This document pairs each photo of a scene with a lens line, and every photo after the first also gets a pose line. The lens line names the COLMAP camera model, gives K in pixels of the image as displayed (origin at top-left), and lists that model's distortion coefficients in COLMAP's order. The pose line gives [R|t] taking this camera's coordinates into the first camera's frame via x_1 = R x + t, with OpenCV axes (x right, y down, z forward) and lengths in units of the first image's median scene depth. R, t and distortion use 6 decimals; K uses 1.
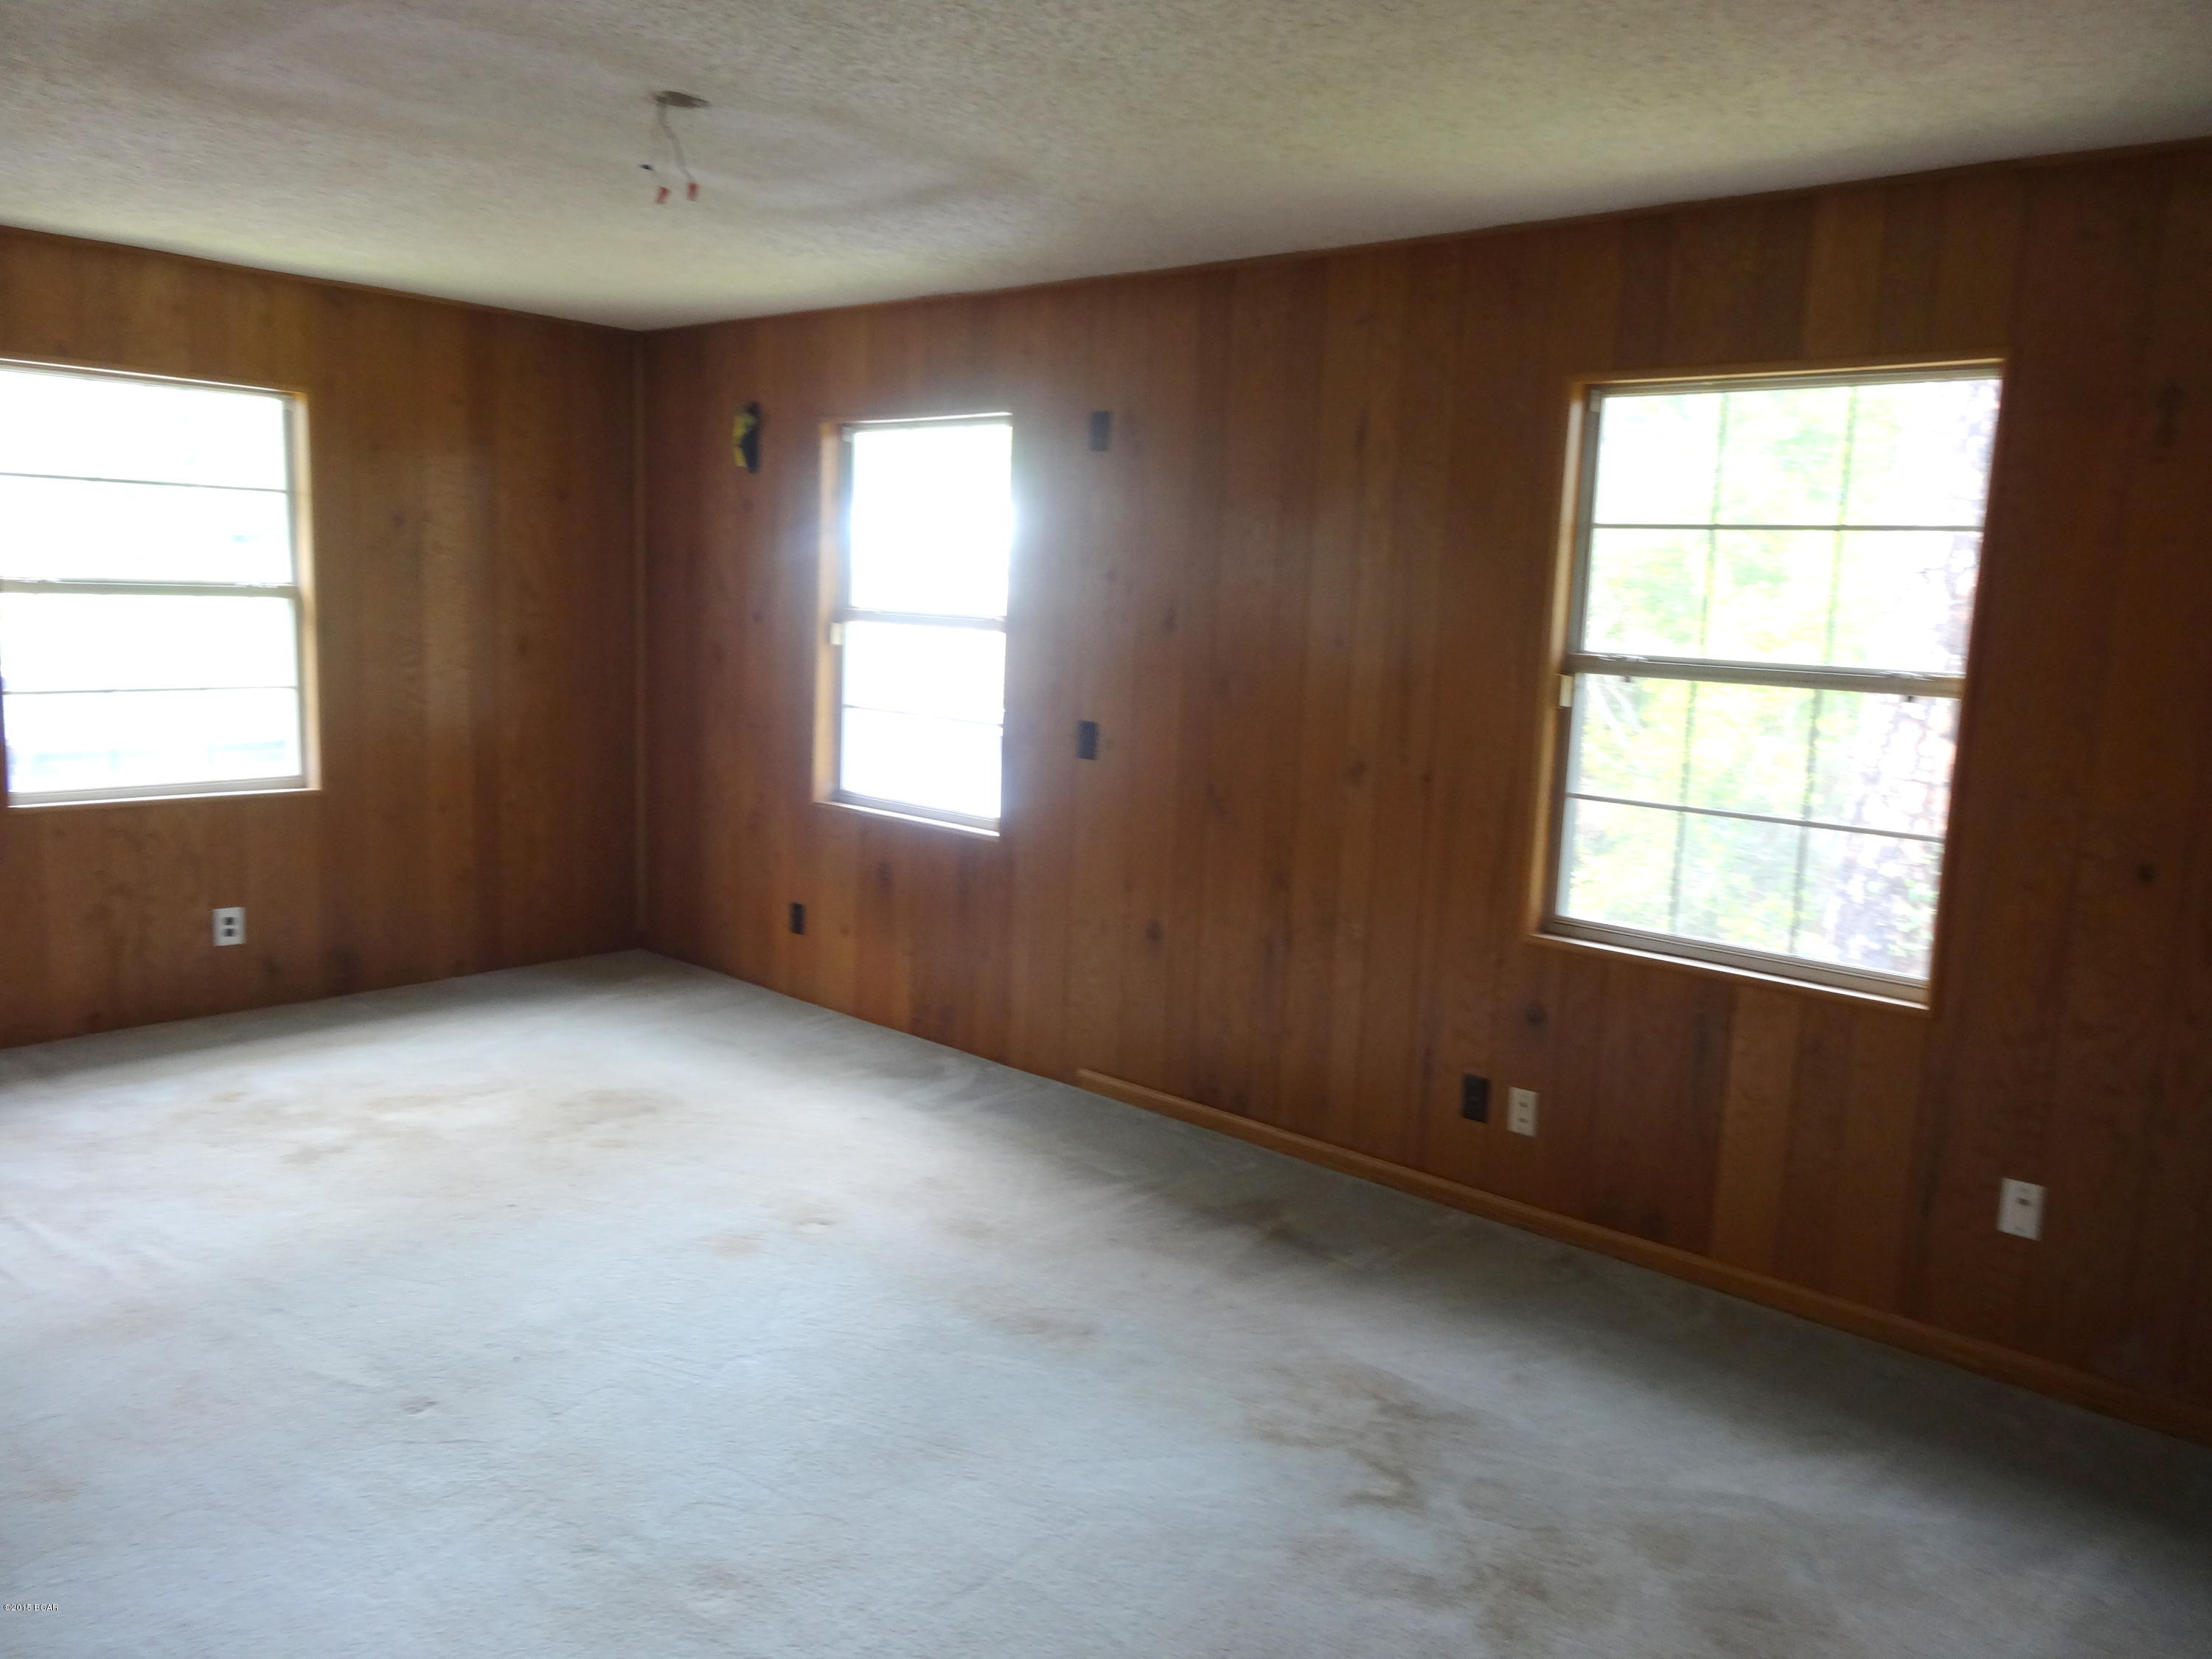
lens RADIAL K [[1627.4, 0, 1103.1], [0, 1627.4, 827.7], [0, 0, 1]] dist [-0.008323, 0.005519]
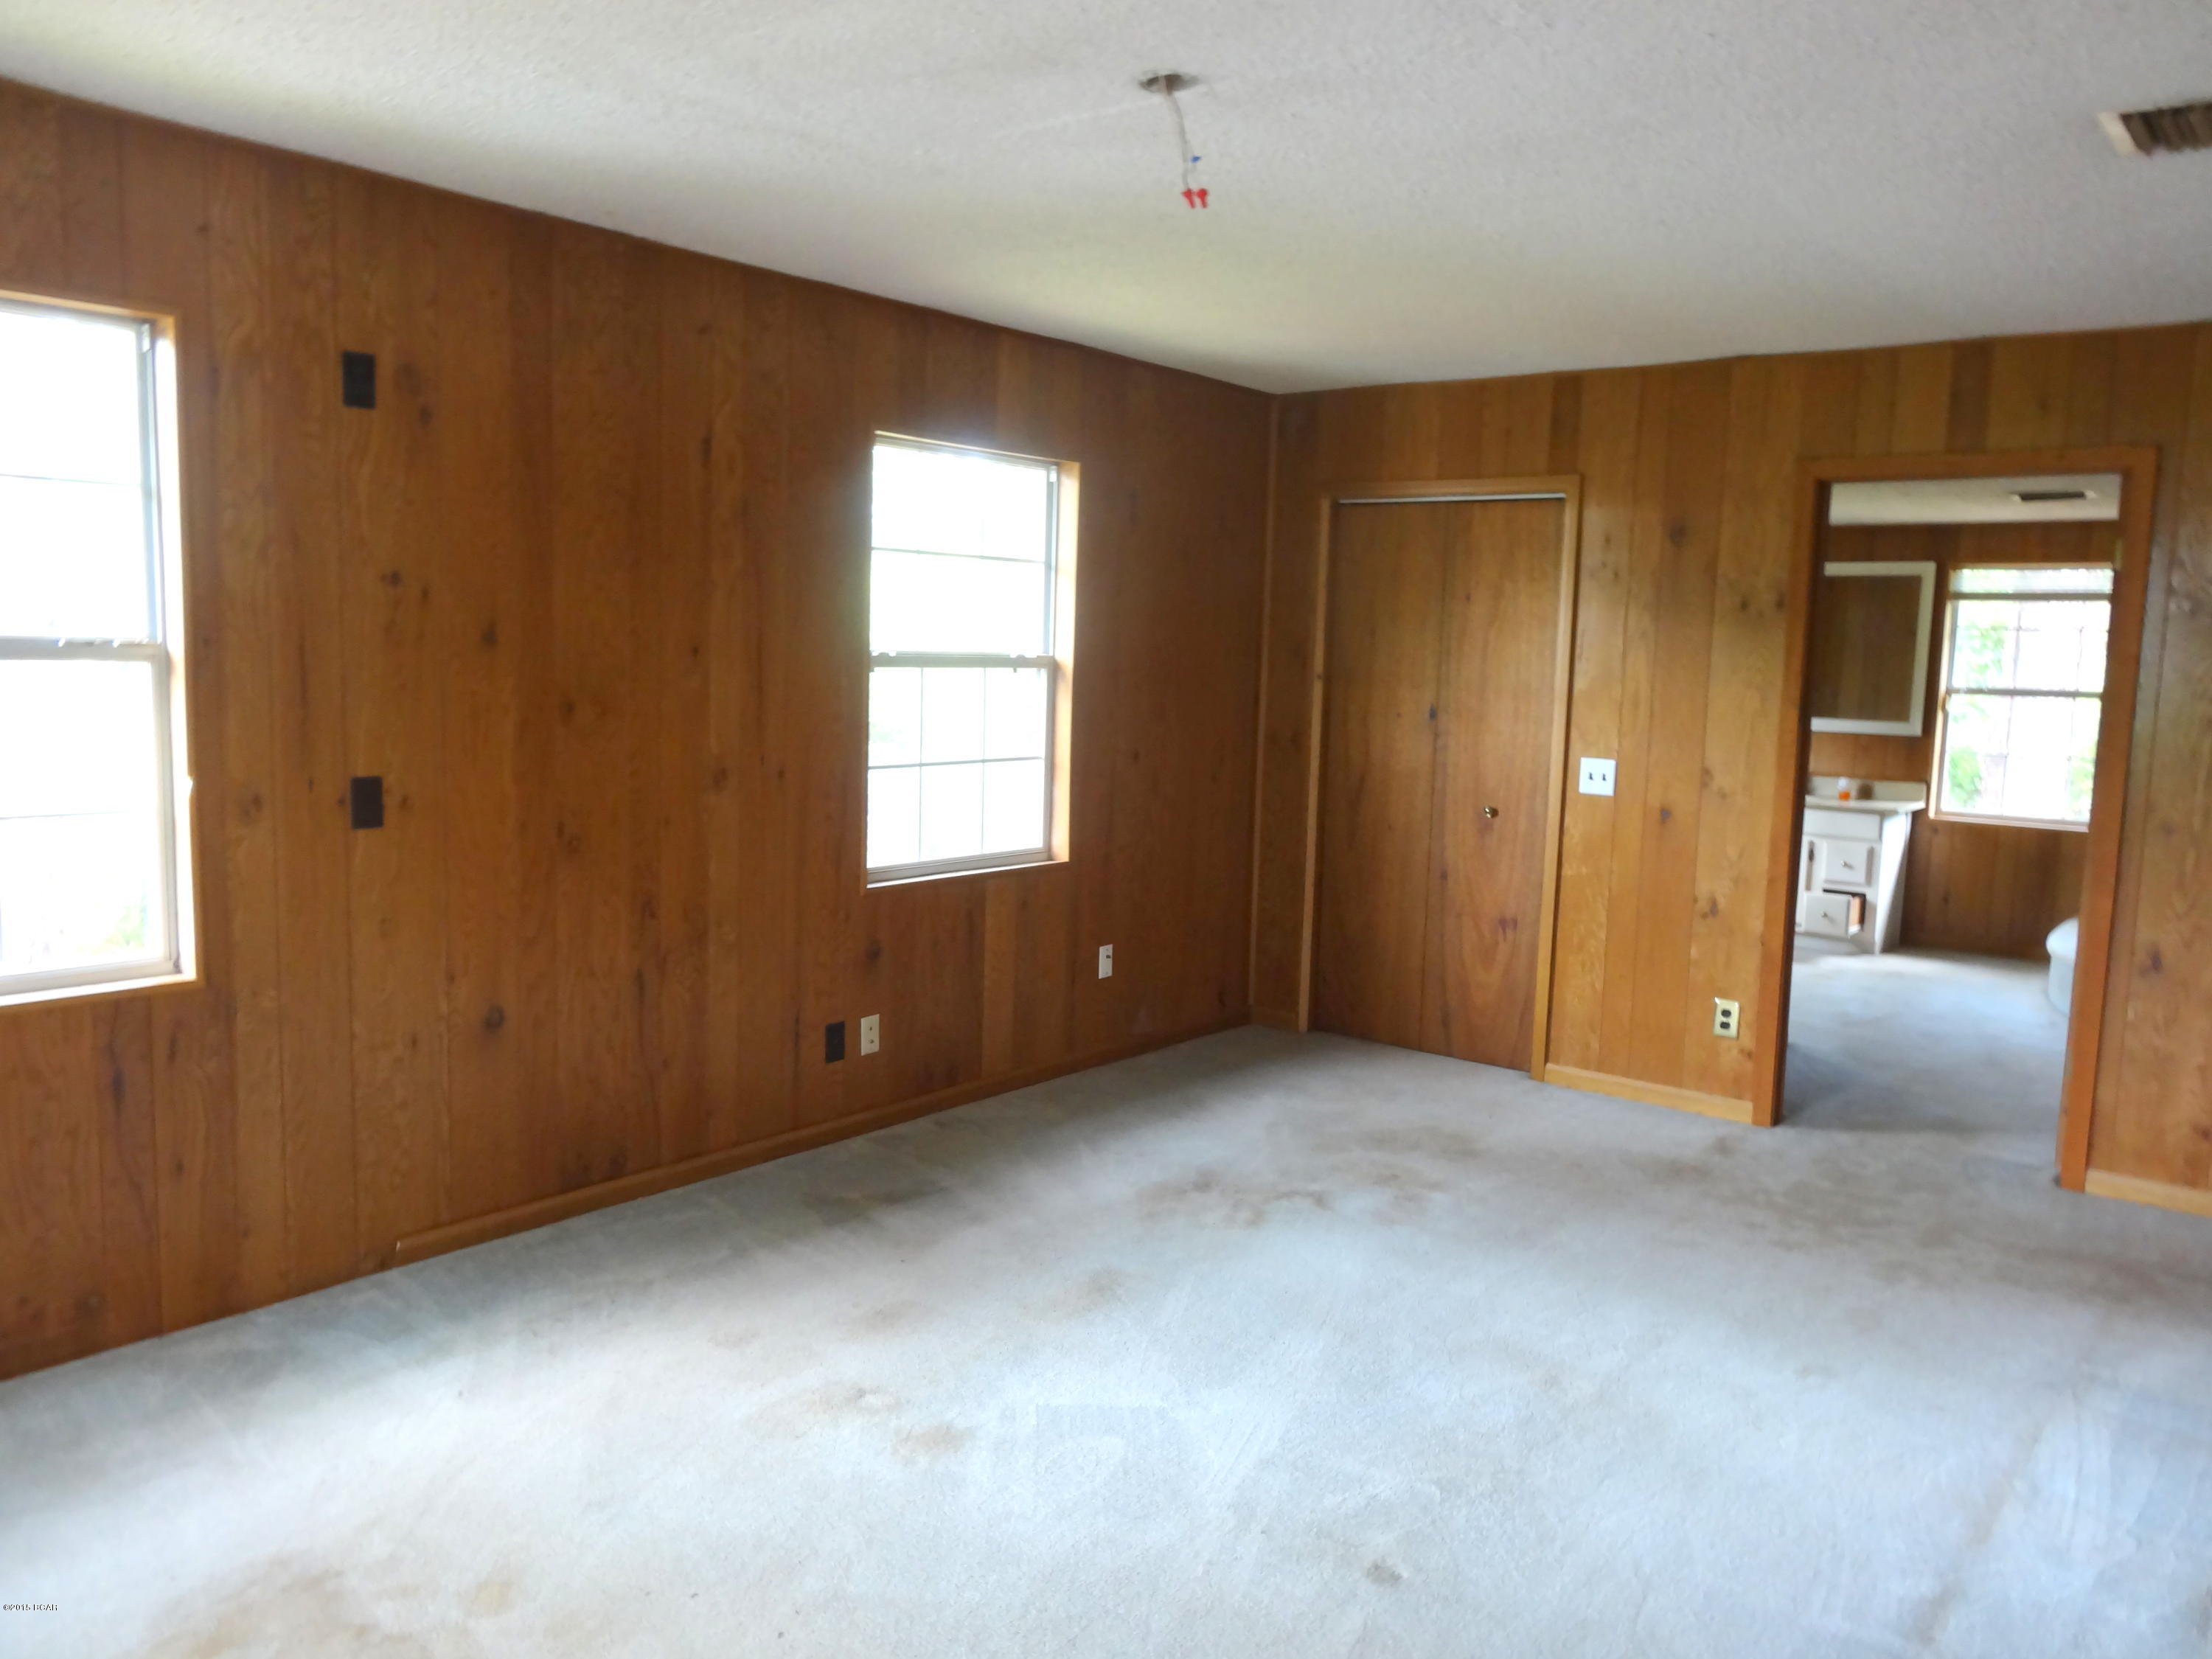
lens RADIAL K [[1627.4, 0, 1103.1], [0, 1627.4, 827.7], [0, 0, 1]] dist [-0.008323, 0.005519]
pose [[-0.049034, -0.154308, 0.986805, -0.914798], [0.116596, 0.980354, 0.159093, -0.146771], [-0.991968, 0.122859, -0.030079, 0.850265]]
